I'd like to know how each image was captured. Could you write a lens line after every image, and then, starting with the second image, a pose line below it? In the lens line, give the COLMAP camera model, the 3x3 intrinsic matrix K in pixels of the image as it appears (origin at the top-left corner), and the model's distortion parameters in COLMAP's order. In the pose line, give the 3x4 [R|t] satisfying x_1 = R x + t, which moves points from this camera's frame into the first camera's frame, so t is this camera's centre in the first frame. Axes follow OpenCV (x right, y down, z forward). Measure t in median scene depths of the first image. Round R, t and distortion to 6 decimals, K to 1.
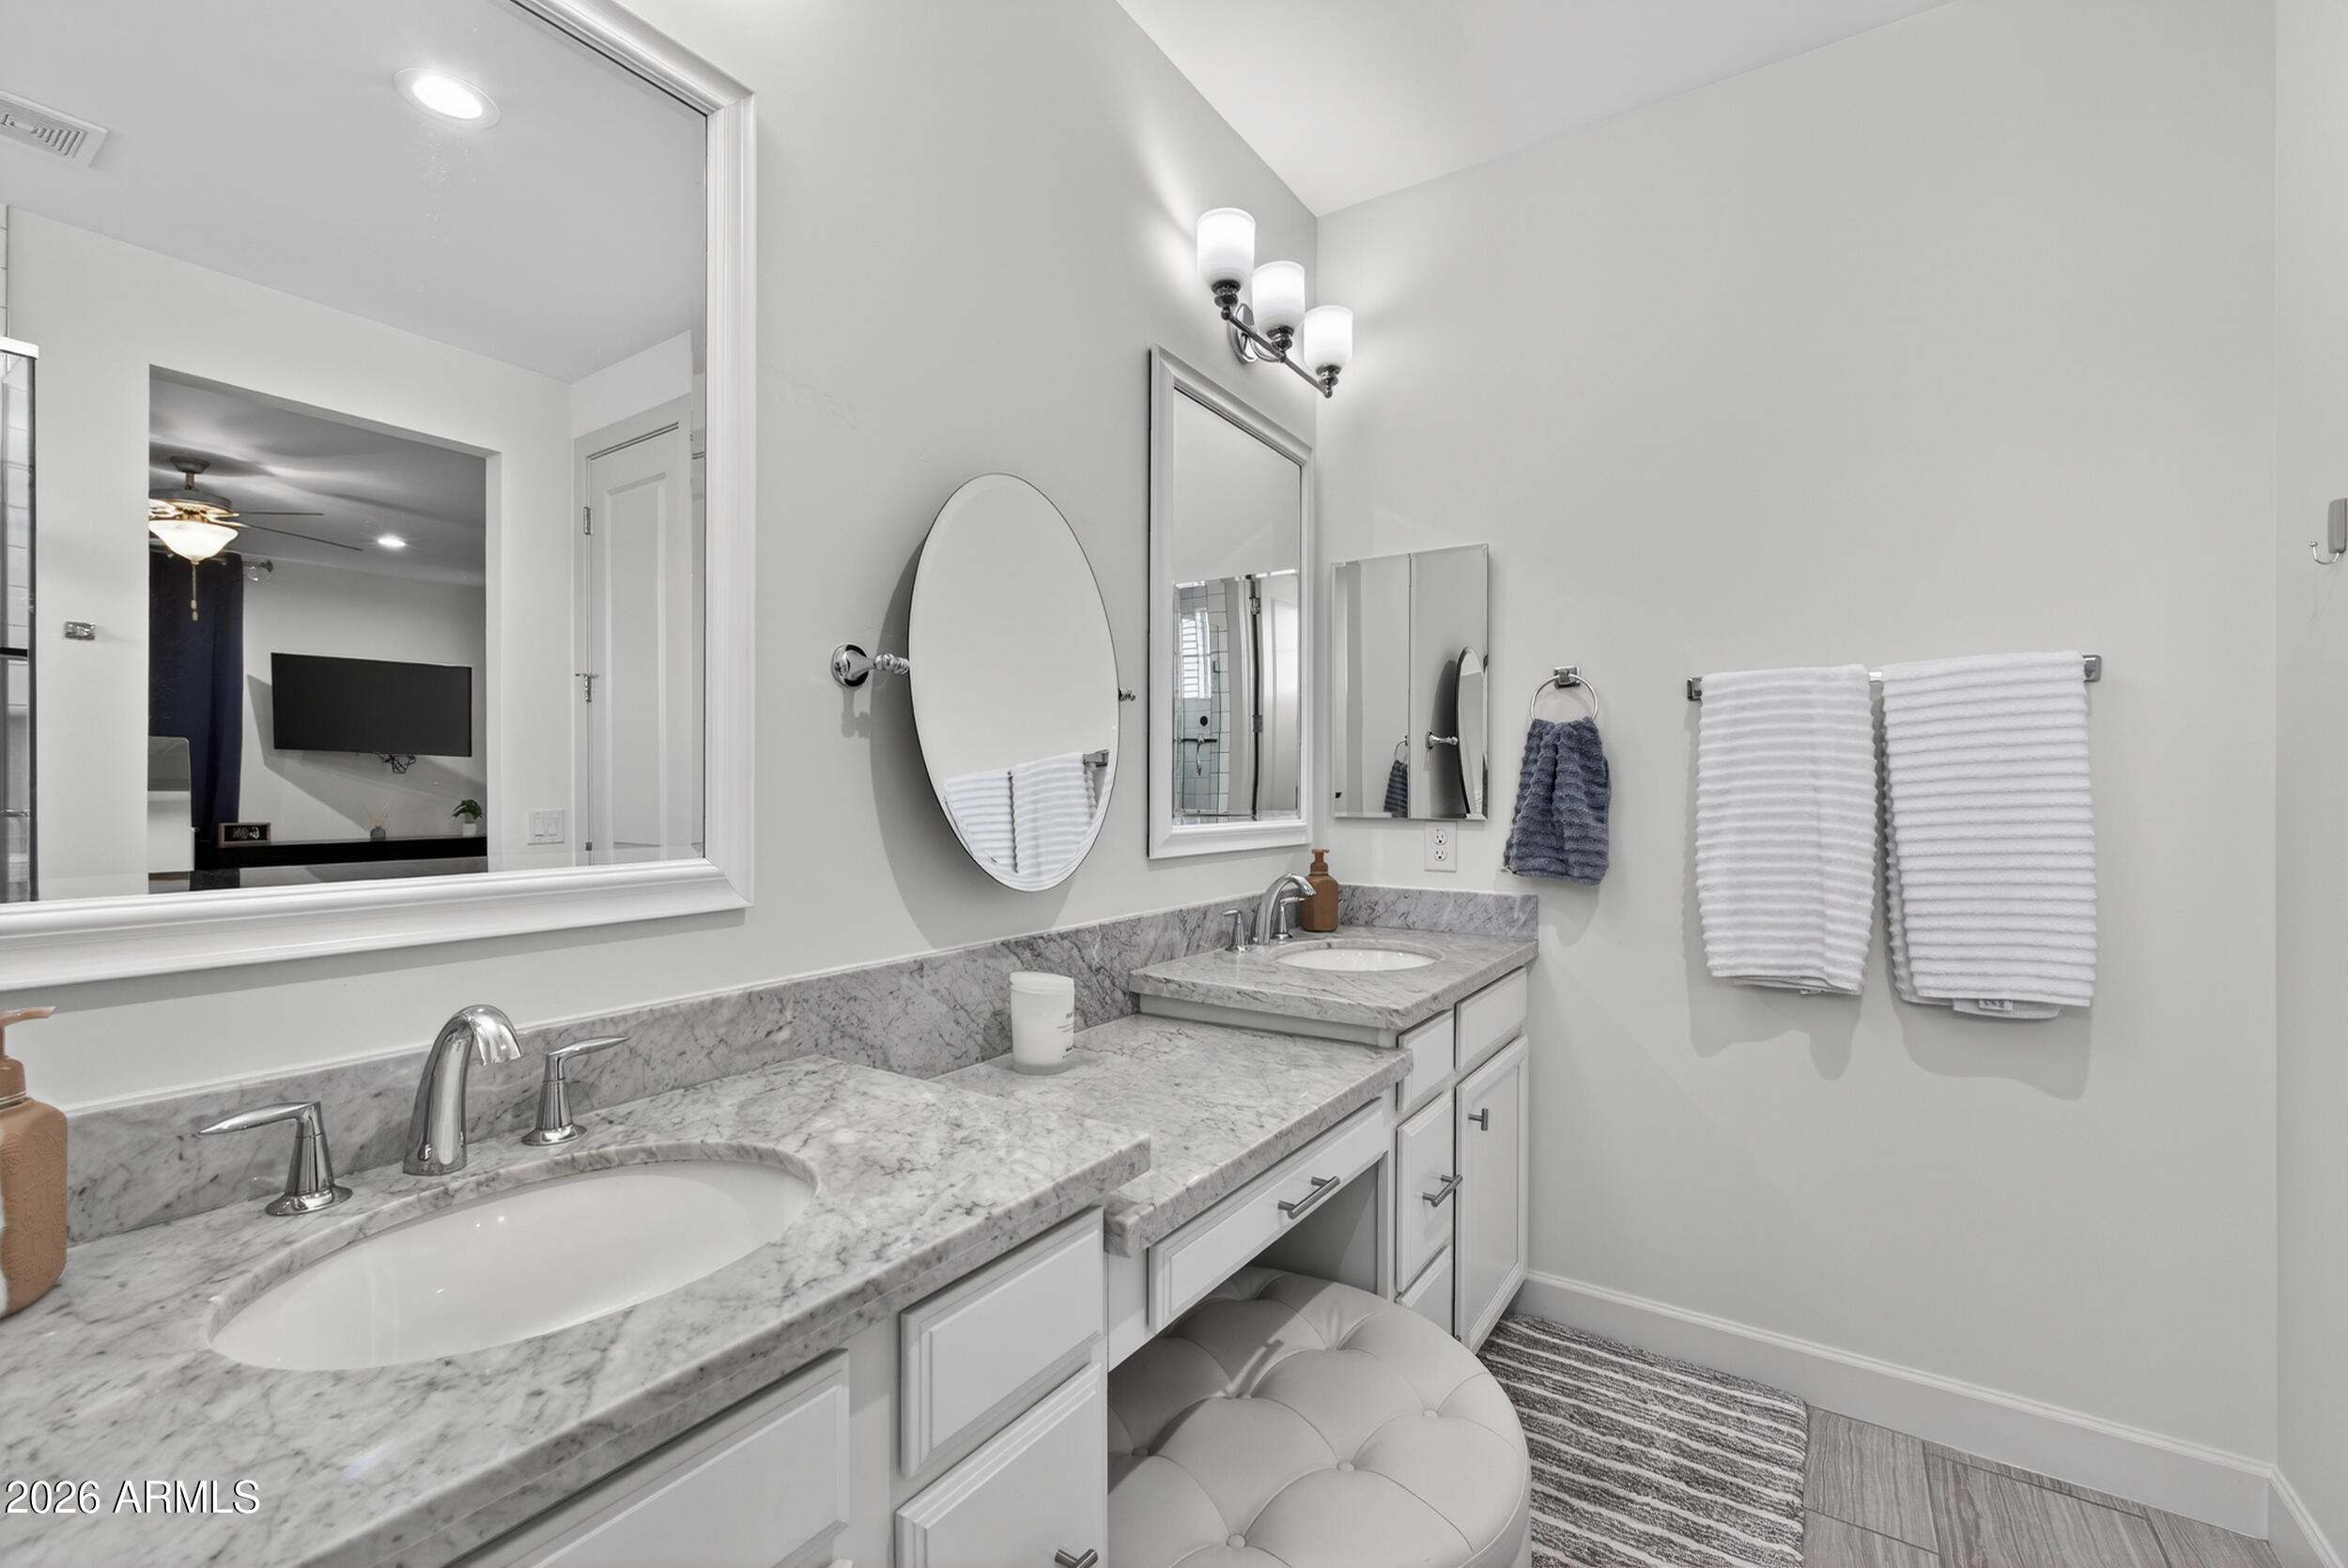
lens RADIAL K [[993.3, 0, 1174.0], [0, 993.3, 784.0], [0, 0, 1]] dist [-0.013141, -0.000032]
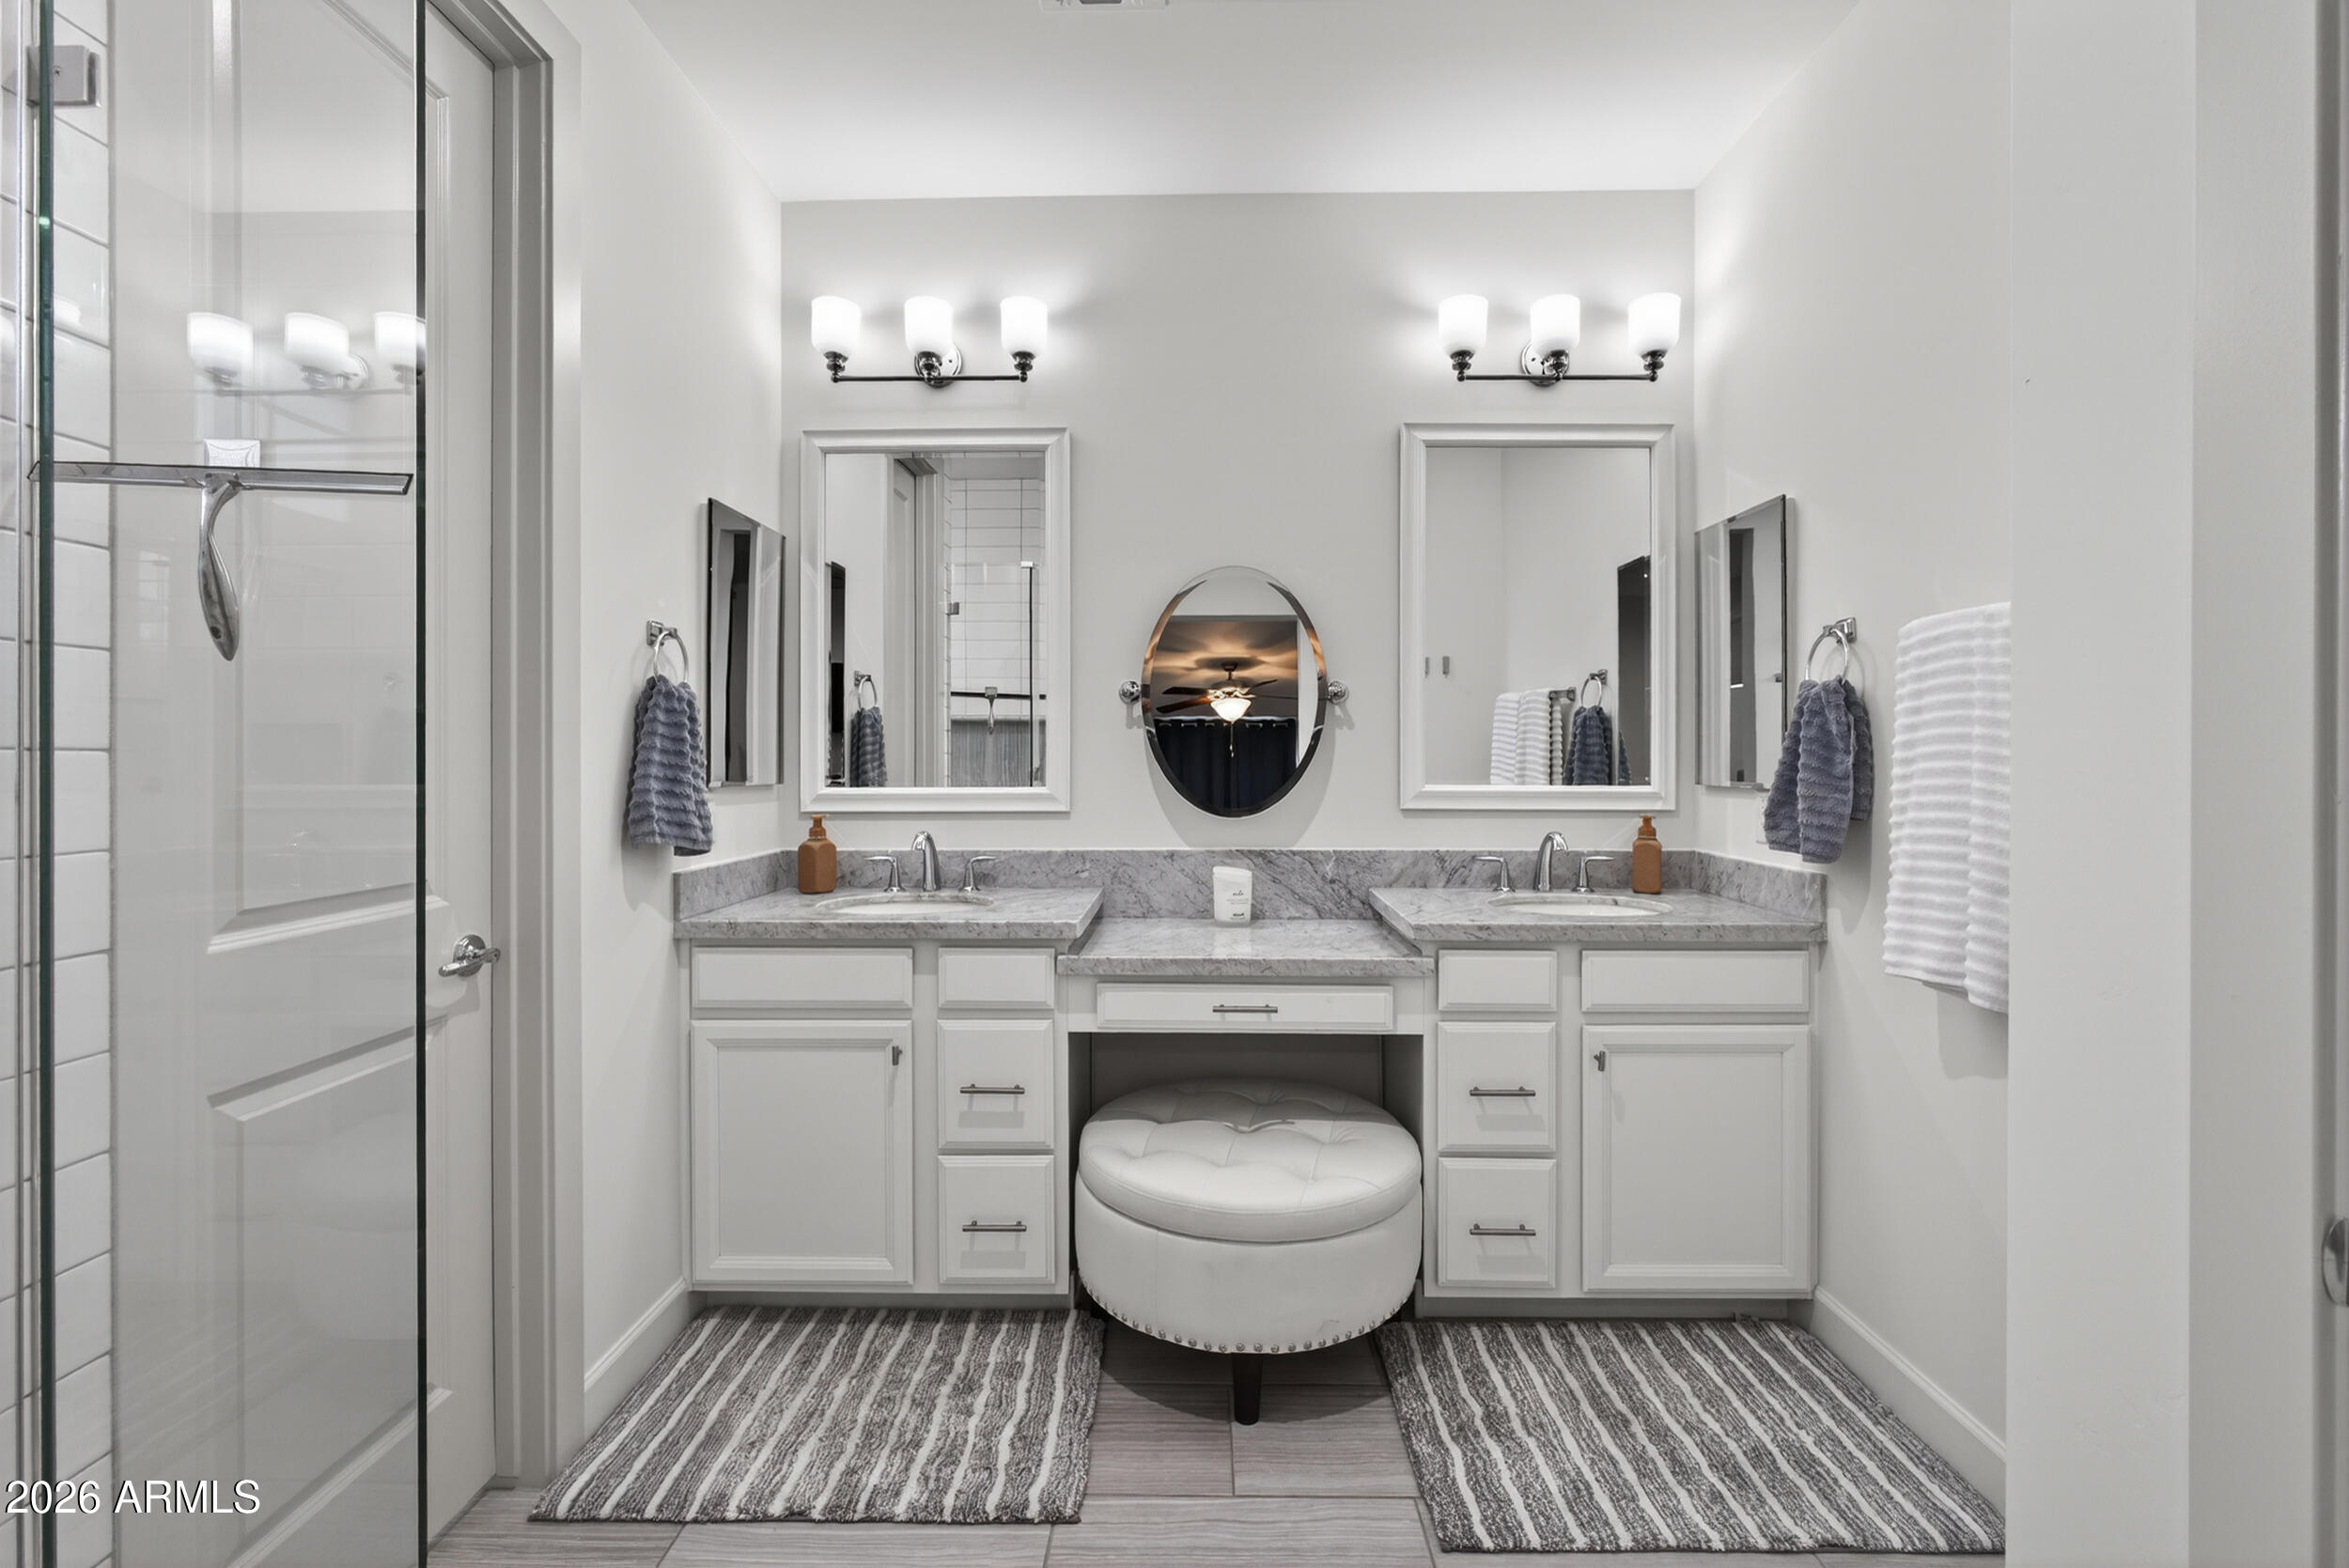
lens RADIAL K [[1015.1, 0, 1201.5], [0, 1015.1, 748.0], [0, 0, 1]] dist [-0.017552, 0.005954]
pose [[0.557067, -0.006526, -0.830442, 0.941398], [0.001114, 0.999974, -0.007110, 0.003086], [0.830467, 0.003036, 0.557060, 0.016846]]
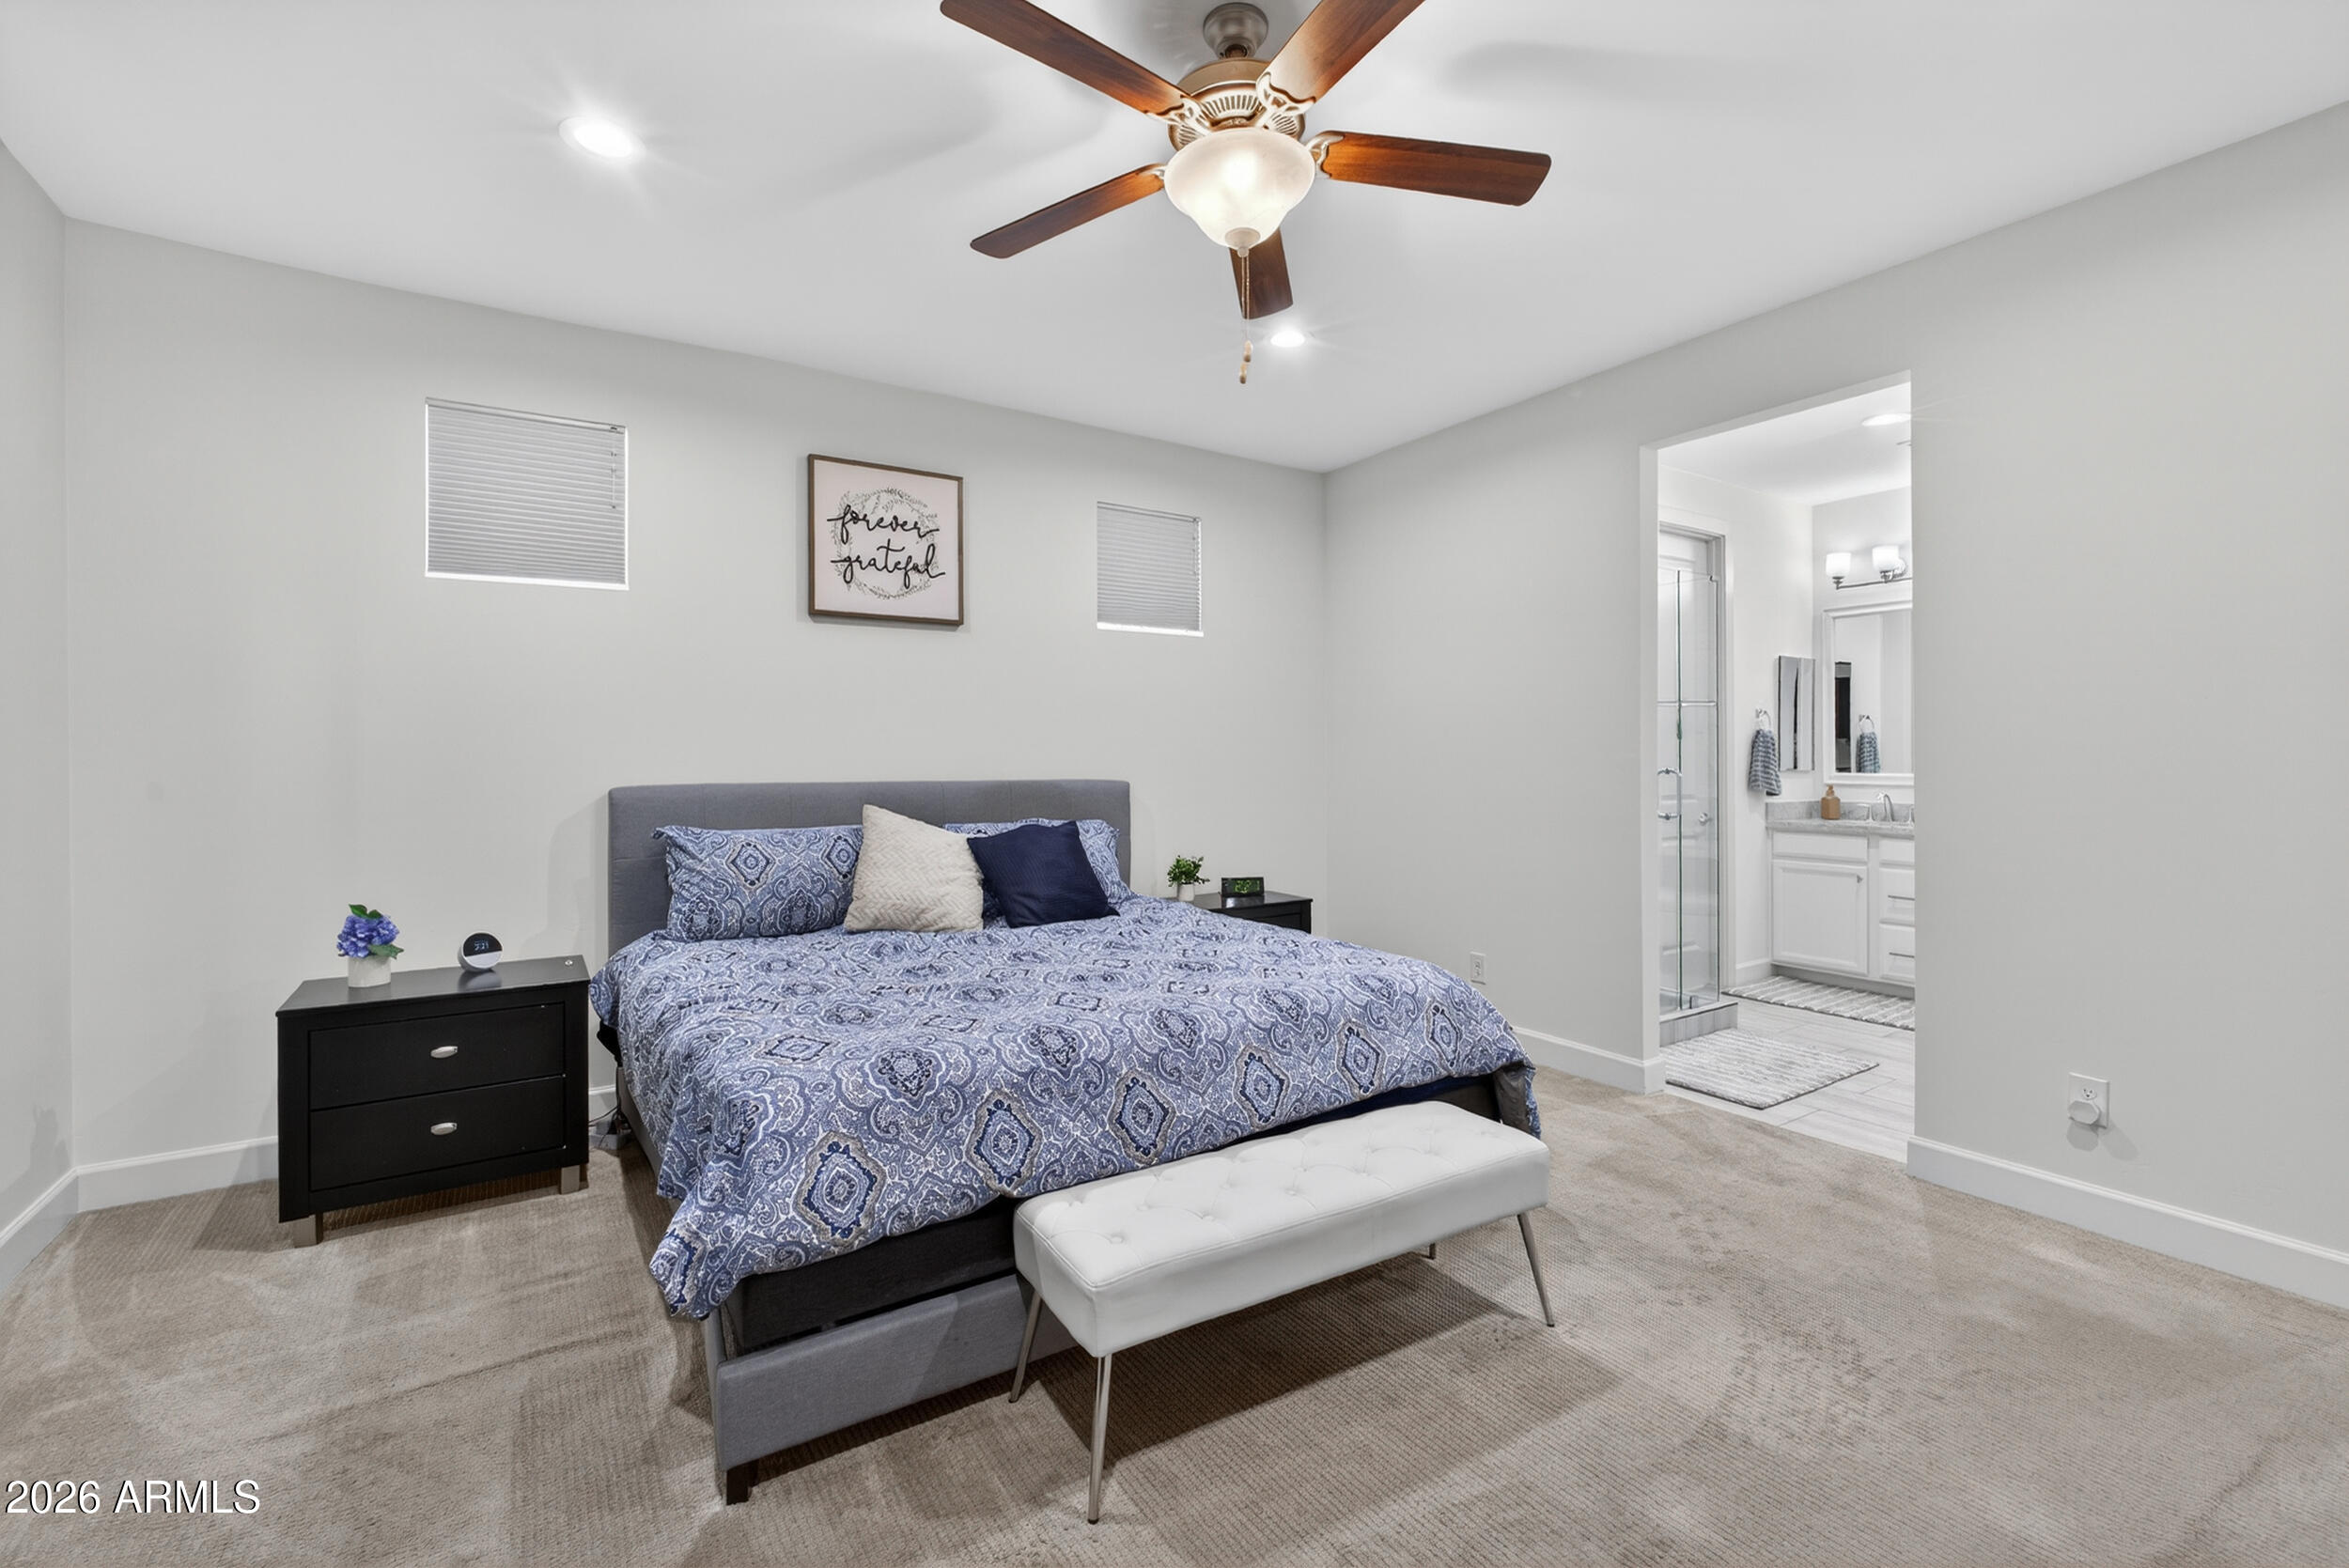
lens RADIAL K [[1001.8, 0, 1183.1], [0, 1001.8, 761.3], [0, 0, 1]] dist [-0.010406, 0.000203]
pose [[-0.389674, 0.002707, -0.920949, 3.000262], [0.003641, 0.999992, 0.001399, 0.001487], [0.920946, -0.002808, -0.389681, -0.270730]]
